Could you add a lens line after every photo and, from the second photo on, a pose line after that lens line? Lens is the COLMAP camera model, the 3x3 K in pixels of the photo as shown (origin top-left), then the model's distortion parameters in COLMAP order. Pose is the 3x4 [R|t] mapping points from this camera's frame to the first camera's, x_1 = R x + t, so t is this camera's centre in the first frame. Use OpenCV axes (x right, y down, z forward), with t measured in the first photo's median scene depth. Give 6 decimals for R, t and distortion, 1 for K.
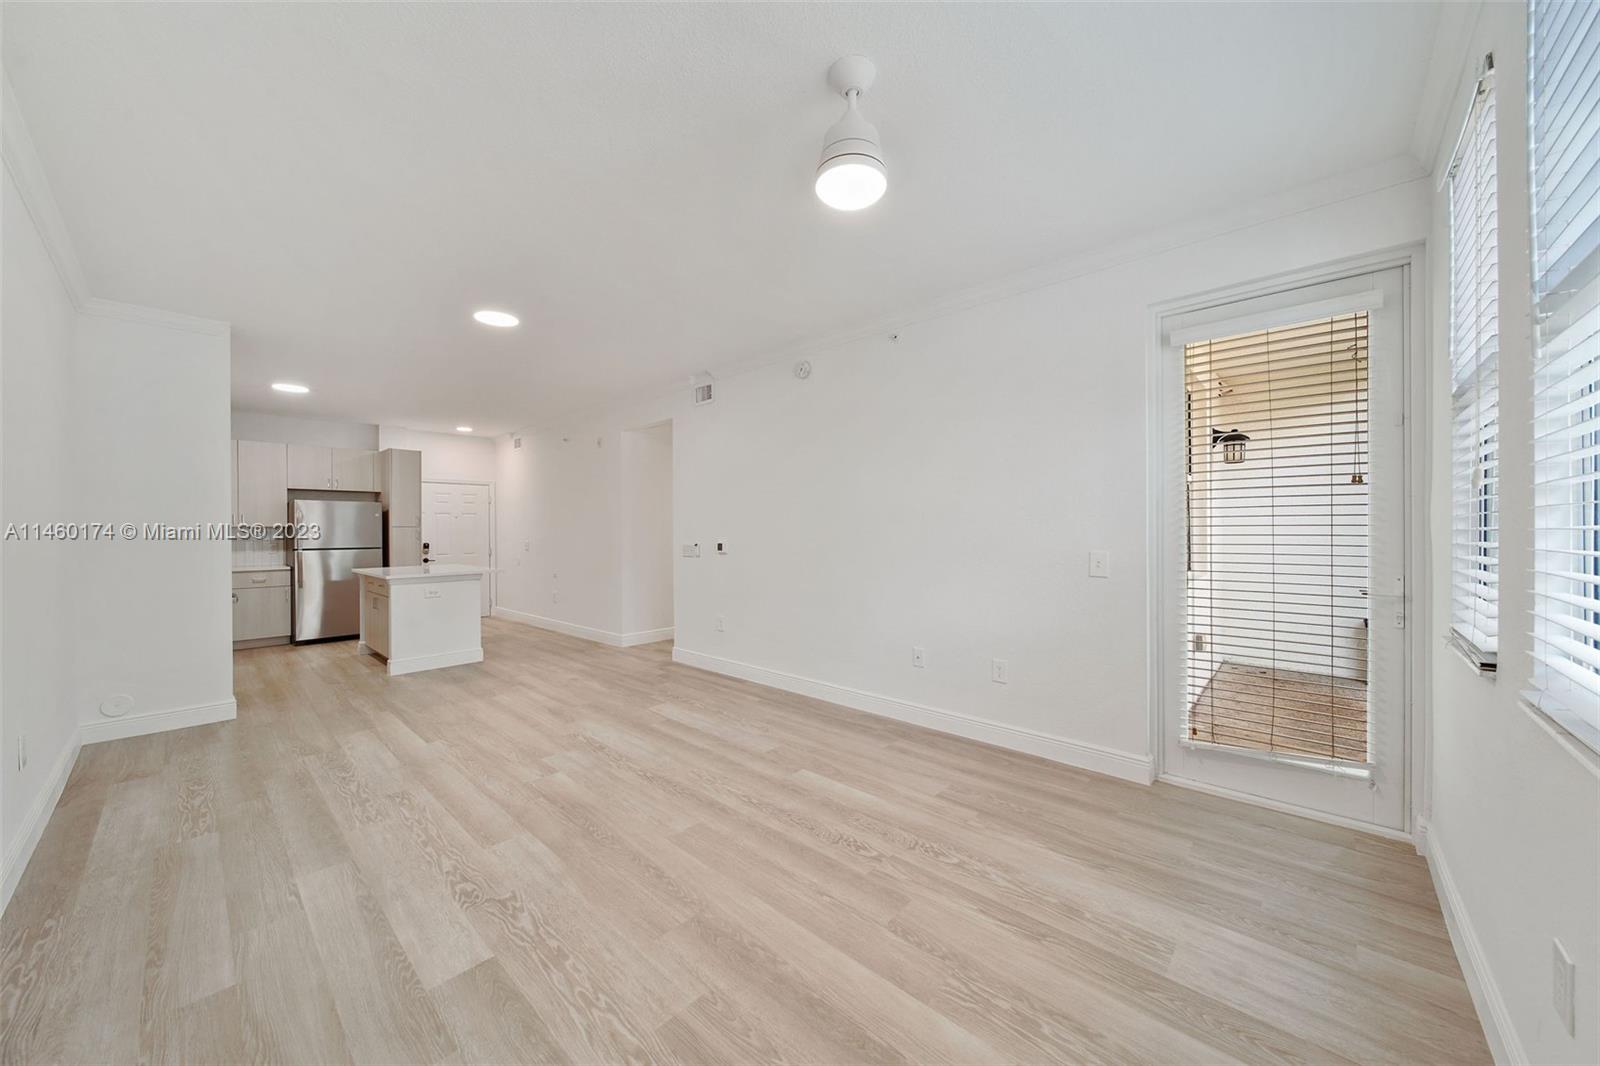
lens RADIAL K [[567.1, 0, 794.1], [0, 567.1, 524.9], [0, 0, 1]] dist [0.000679, -0.001654]
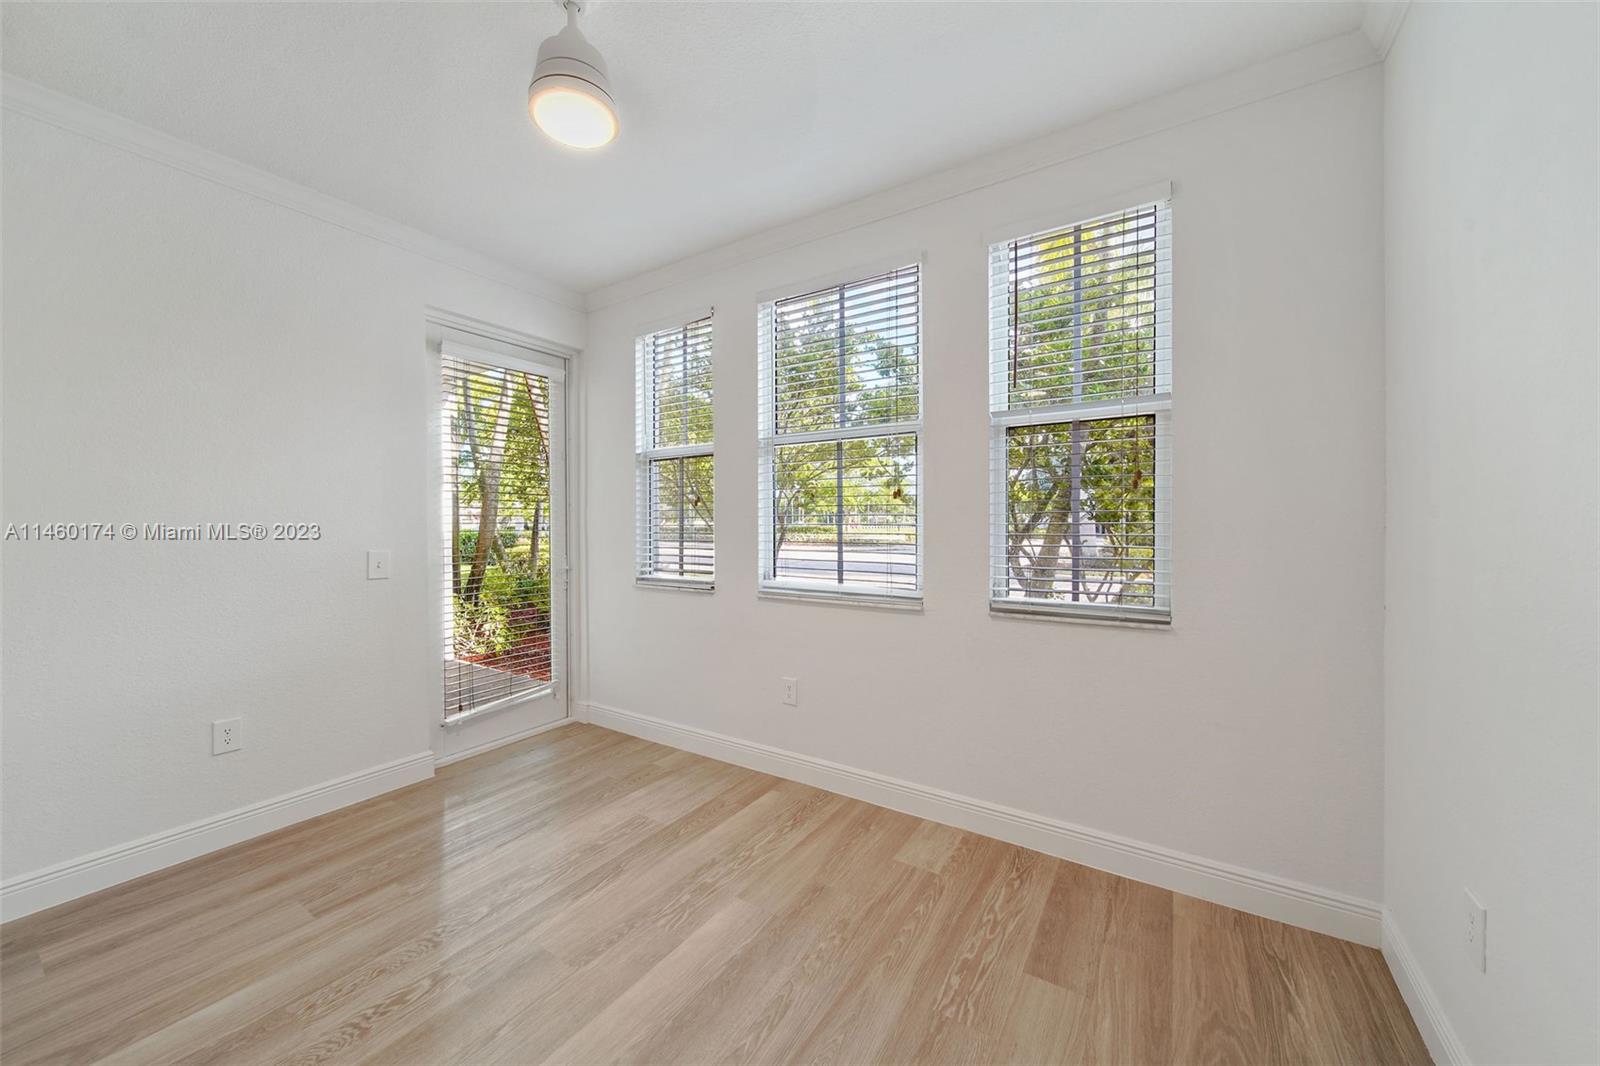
lens RADIAL K [[584.8, 0, 790.4], [0, 584.8, 545.4], [0, 0, 1]] dist [-0.000086, -0.000913]
pose [[-0.166376, -0.032714, 0.985519, -0.465925], [-0.004042, 0.999464, 0.032495, 0.002252], [-0.986054, 0.001423, -0.166419, 0.483902]]
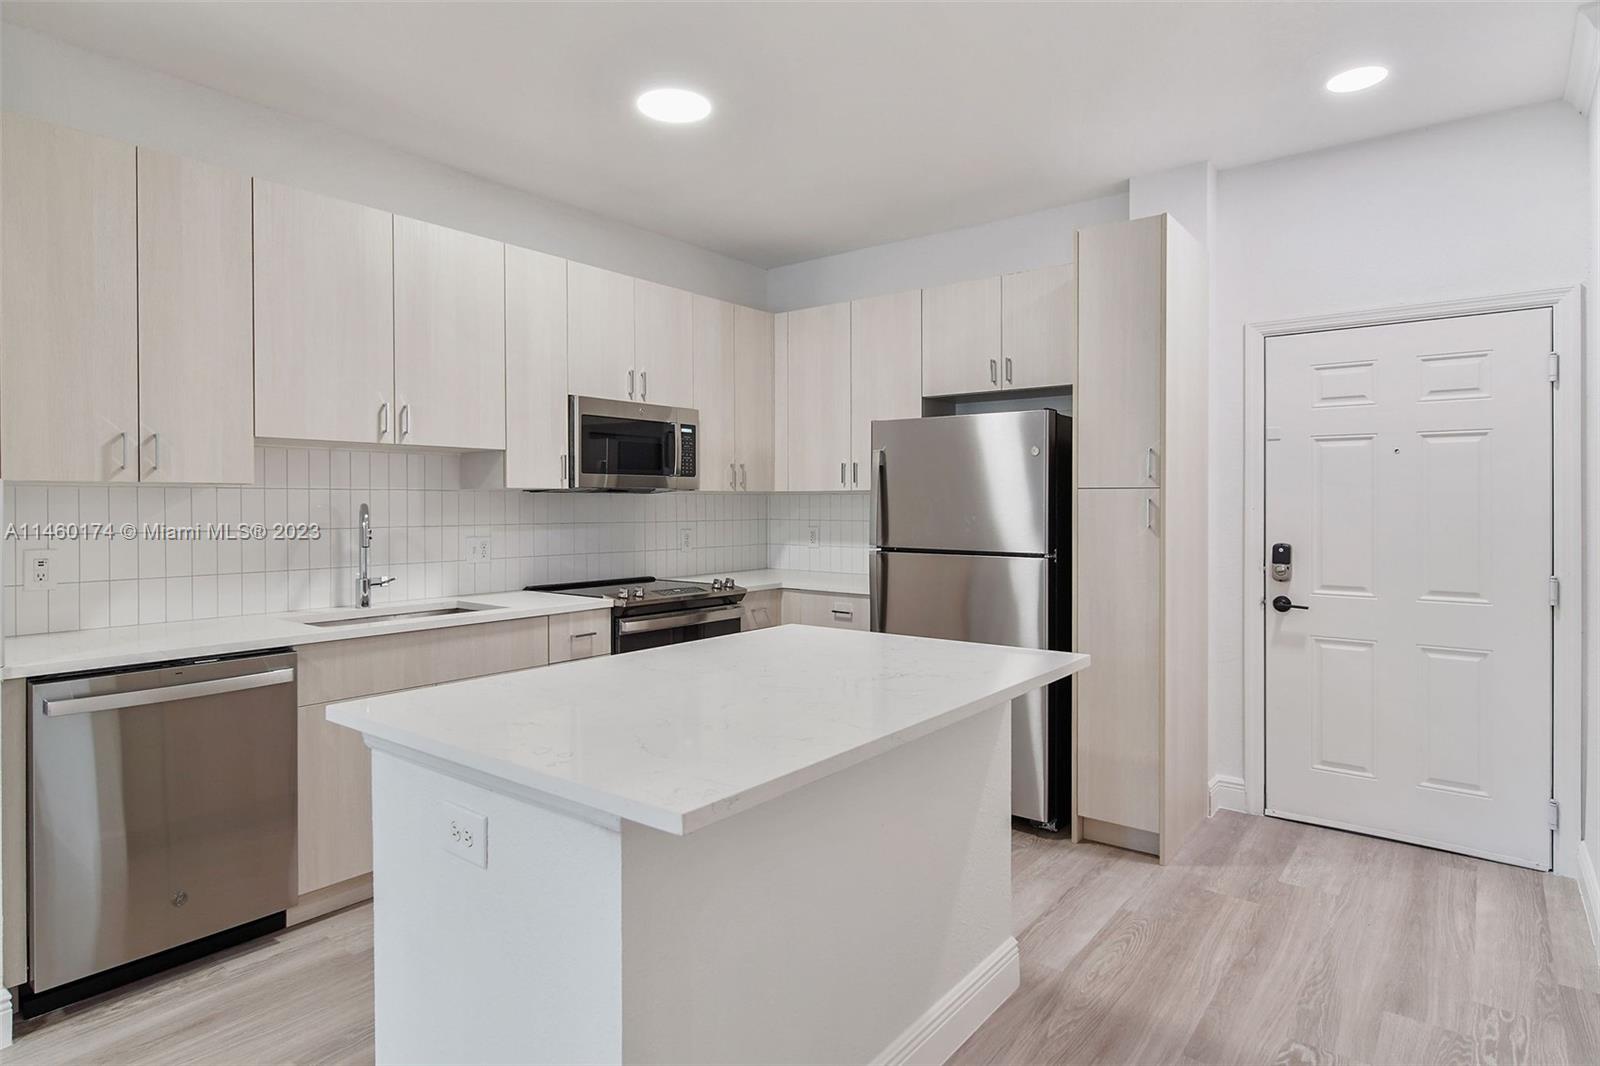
lens RADIAL K [[863.7, 0, 780.4], [0, 863.7, 504.1], [0, 0, 1]] dist [0.002079, -0.001395]
pose [[0.074751, 0.009841, -0.997154, -0.593719], [0.008177, 0.999912, 0.010482, 0.012306], [0.997169, -0.008938, 0.074663, 1.886967]]
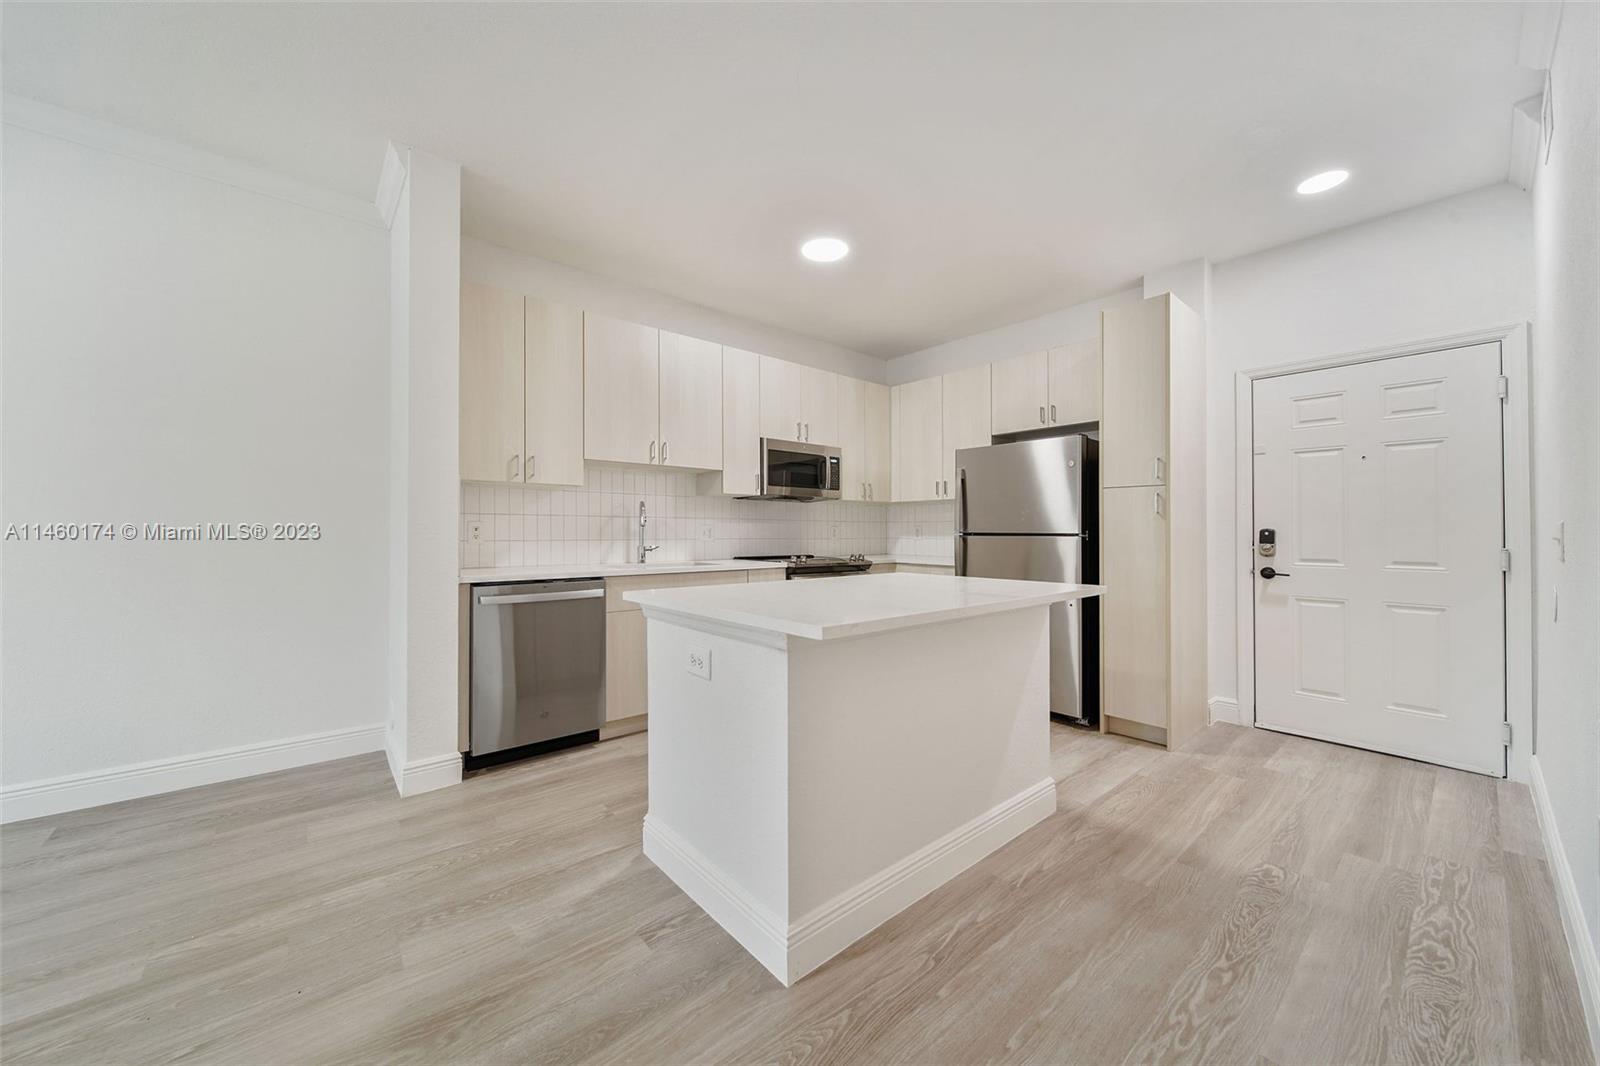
lens RADIAL K [[567.1, 0, 787.3], [0, 567.1, 525.6], [0, 0, 1]] dist [0.000679, -0.001654]
pose [[-0.120387, -0.004561, -0.992717, -0.559589], [0.007890, 0.999953, -0.005551, 0.078283], [0.992696, -0.008501, -0.120345, 1.895768]]
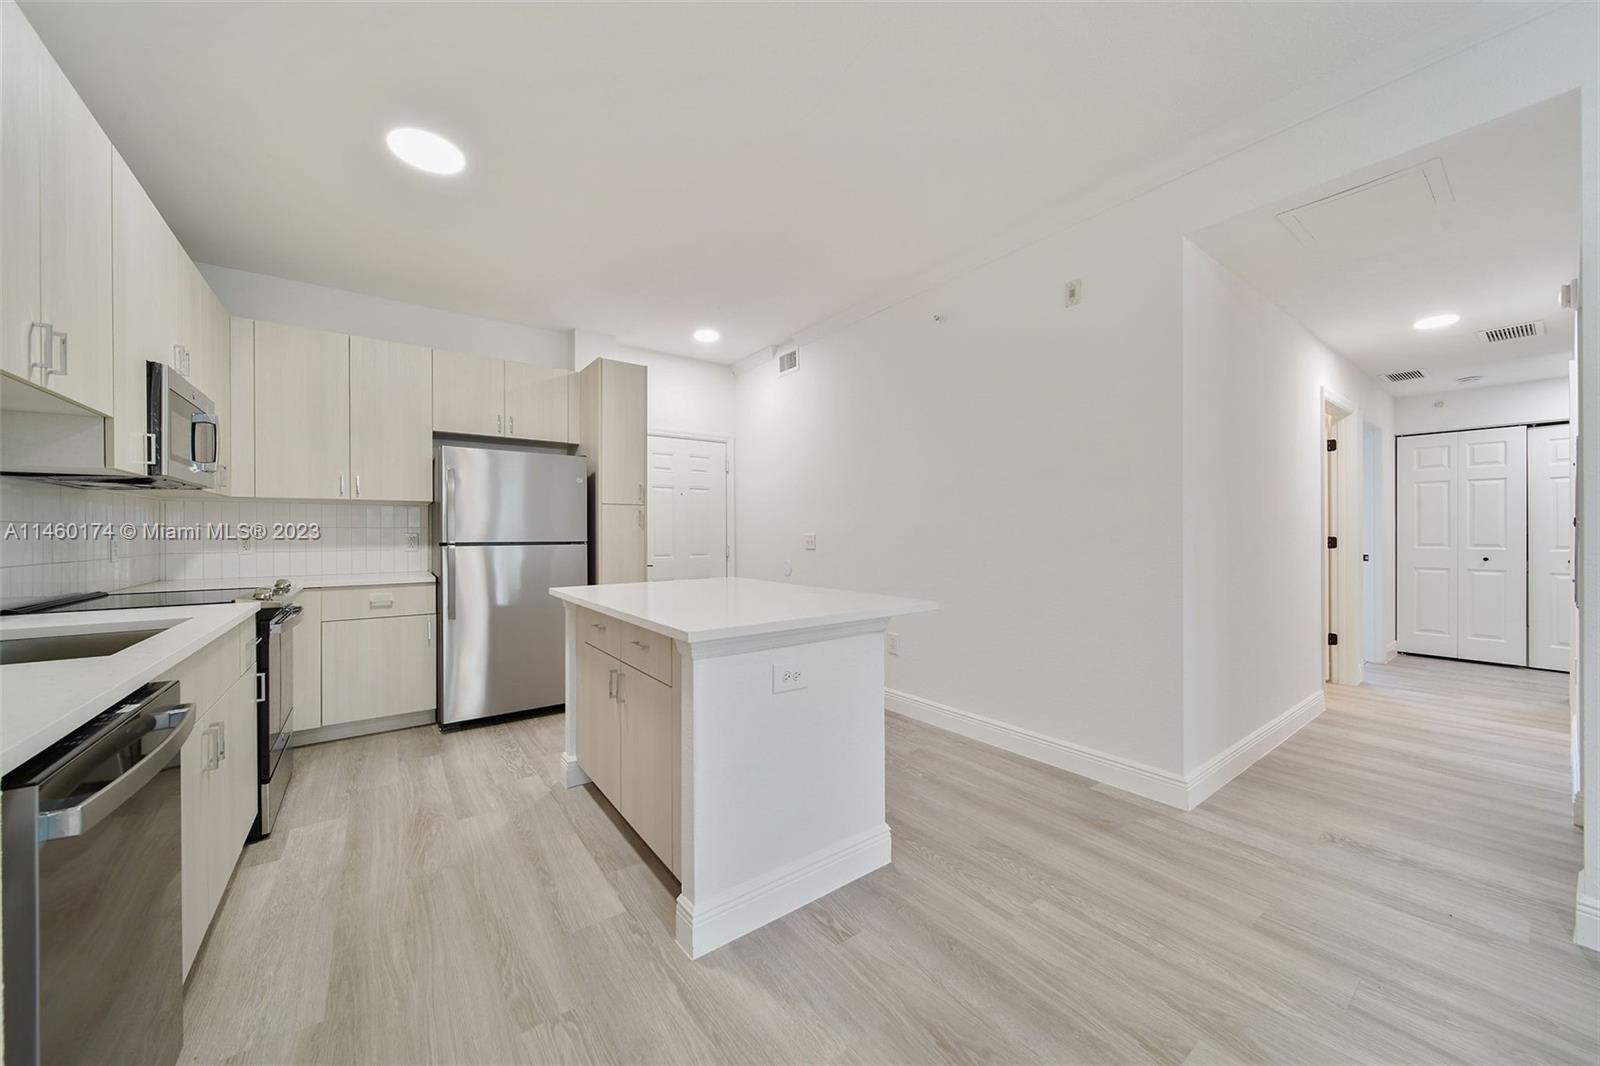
lens RADIAL K [[567.1, 0, 795.9], [0, 567.1, 530.4], [0, 0, 1]] dist [0.000679, -0.001654]
pose [[0.981553, 0.004348, -0.191141, -0.991982], [-0.003116, 0.999972, 0.006741, 0.056549], [0.191165, -0.006021, 0.981540, 1.180421]]
